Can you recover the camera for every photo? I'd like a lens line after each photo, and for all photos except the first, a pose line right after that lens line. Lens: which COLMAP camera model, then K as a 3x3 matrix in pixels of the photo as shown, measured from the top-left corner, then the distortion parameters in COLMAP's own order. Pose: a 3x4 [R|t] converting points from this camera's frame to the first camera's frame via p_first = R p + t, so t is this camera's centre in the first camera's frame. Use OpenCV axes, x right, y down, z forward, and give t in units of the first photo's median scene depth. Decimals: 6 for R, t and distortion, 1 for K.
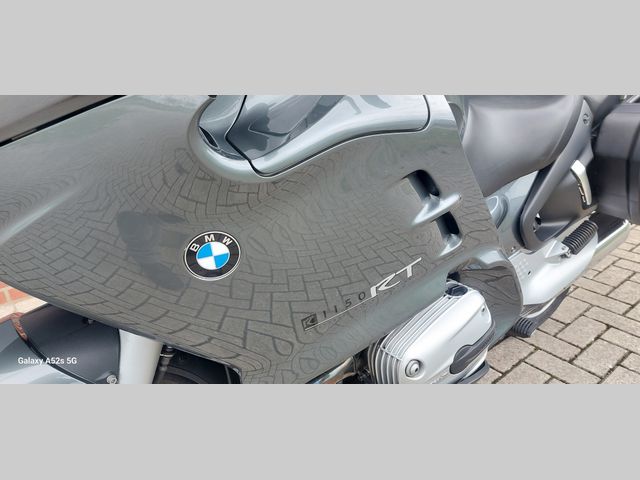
lens RADIAL K [[792.0, 0, 320.0], [0, 792.0, 240.0], [0, 0, 1]] dist [0.087100, -0.050798]
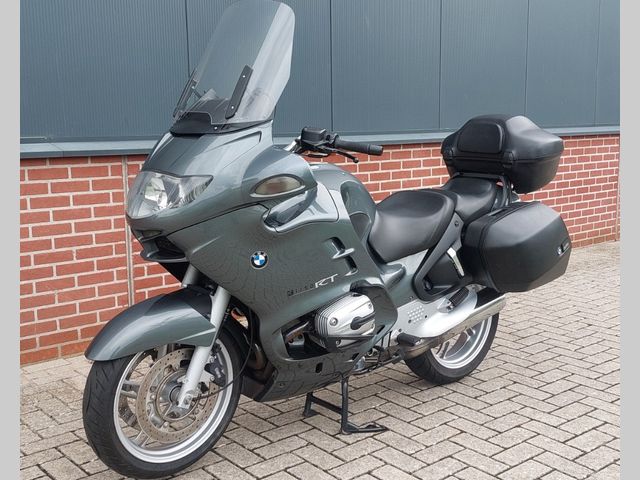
lens RADIAL K [[792.0, 0, 320.0], [0, 792.0, 240.0], [0, 0, 1]] dist [0.087100, -0.050798]
pose [[0.998904, 0.043043, 0.018376, 0.023370], [-0.040453, 0.991519, -0.123509, 0.210545], [-0.023537, 0.122630, 0.992173, -1.359200]]
